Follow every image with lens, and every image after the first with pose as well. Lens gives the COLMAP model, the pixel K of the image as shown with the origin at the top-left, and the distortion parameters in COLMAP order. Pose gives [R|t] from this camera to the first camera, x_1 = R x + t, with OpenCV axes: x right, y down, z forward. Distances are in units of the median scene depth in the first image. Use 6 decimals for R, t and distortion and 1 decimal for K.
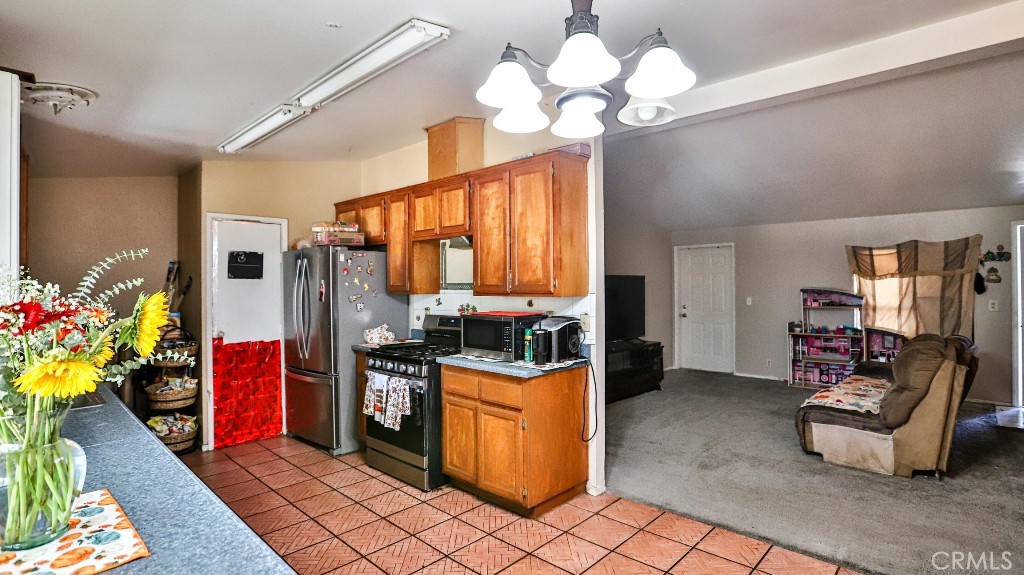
lens RADIAL K [[505.8, 0, 510.9], [0, 505.8, 284.6], [0, 0, 1]] dist [-0.032561, 0.016727]
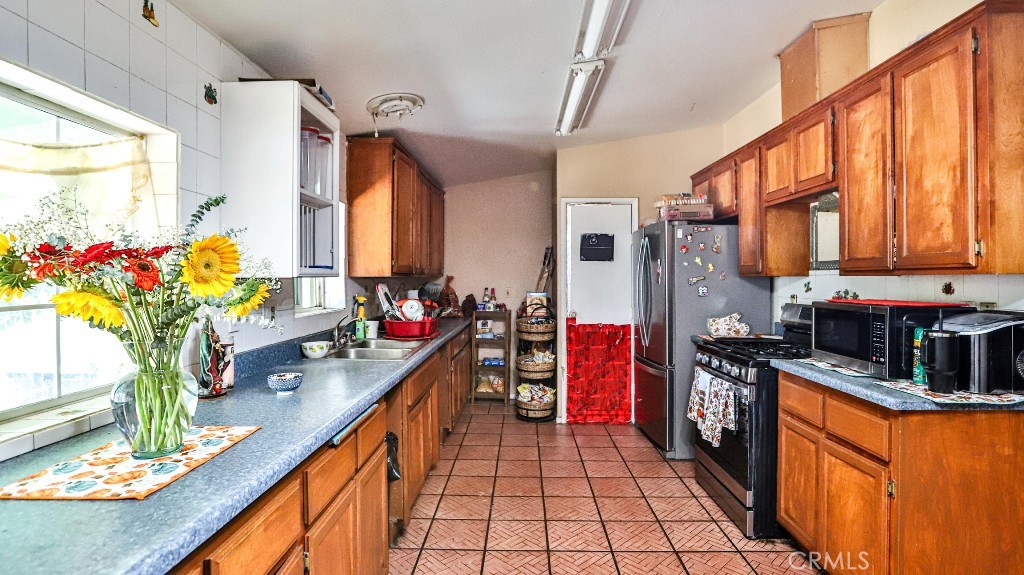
lens RADIAL K [[505.8, 0, 511.6], [0, 505.8, 280.6], [0, 0, 1]] dist [-0.032561, 0.016727]
pose [[0.677763, 0.008376, -0.735233, 0.127520], [-0.006260, 0.999965, 0.005621, 0.028972], [0.735254, 0.000793, 0.677791, 0.234611]]
